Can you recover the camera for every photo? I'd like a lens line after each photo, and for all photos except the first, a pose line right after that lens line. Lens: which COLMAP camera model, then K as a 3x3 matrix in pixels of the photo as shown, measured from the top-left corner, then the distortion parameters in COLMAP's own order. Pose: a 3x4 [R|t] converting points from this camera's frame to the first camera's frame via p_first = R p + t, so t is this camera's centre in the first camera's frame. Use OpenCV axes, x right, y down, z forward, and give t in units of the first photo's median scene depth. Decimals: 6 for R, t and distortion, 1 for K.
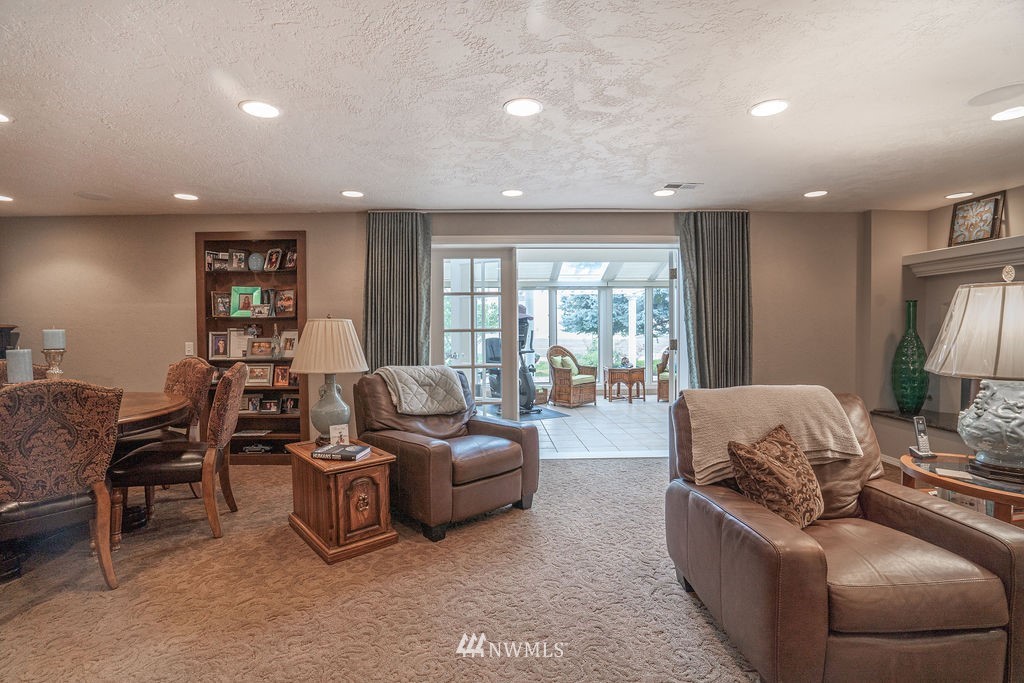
lens RADIAL K [[478.8, 0, 502.2], [0, 478.8, 340.2], [0, 0, 1]] dist [-0.043435, 0.017683]
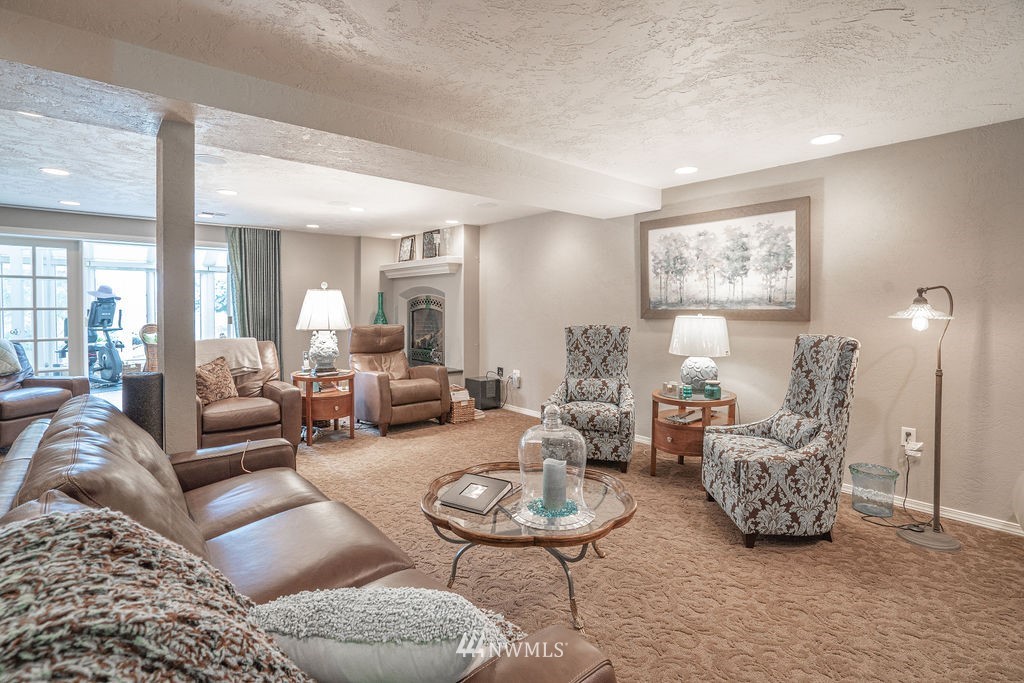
lens RADIAL K [[502.4, 0, 494.6], [0, 502.4, 316.3], [0, 0, 1]] dist [-0.000918, 0.000467]
pose [[0.810066, -0.004639, 0.586321, 0.138643], [0.009839, 0.999935, -0.005682, 0.015973], [-0.586257, 0.010371, 0.810059, -0.694289]]
